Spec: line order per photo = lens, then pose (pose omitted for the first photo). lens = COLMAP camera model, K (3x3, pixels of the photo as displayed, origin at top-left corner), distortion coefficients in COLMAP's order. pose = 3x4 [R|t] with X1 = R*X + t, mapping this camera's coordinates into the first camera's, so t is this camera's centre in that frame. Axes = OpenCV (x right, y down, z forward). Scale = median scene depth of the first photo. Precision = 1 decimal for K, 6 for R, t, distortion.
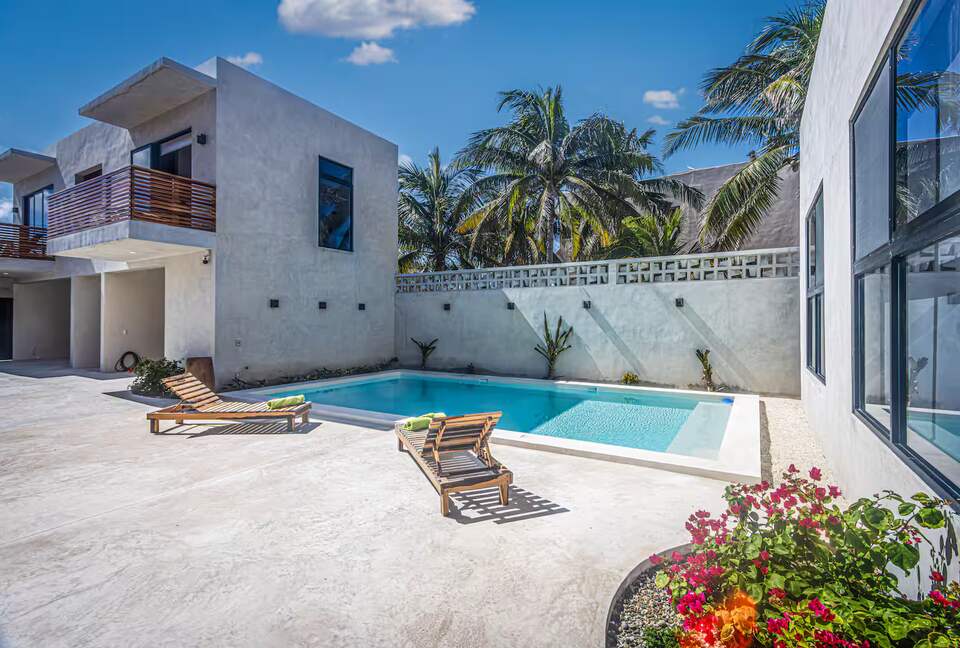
lens RADIAL K [[435.7, 0, 480.0], [0, 435.7, 324.0], [0, 0, 1]] dist [0.000506, -0.000950]
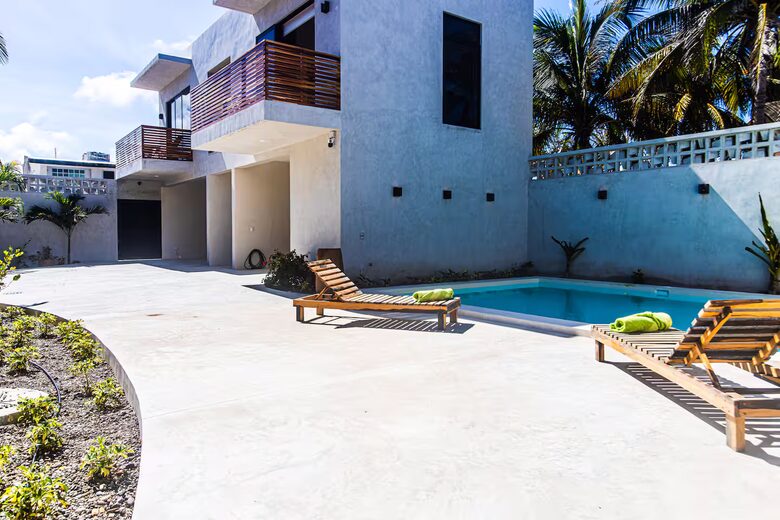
lens RADIAL K [[519.4, 0, 390.0], [0, 519.4, 260.0], [0, 0, 1]] dist [0.003311, 0.002169]
pose [[0.926081, 0.011990, -0.377134, -0.096535], [0.003266, 0.999203, 0.039786, 0.046273], [0.377310, -0.038076, 0.925304, 0.040852]]
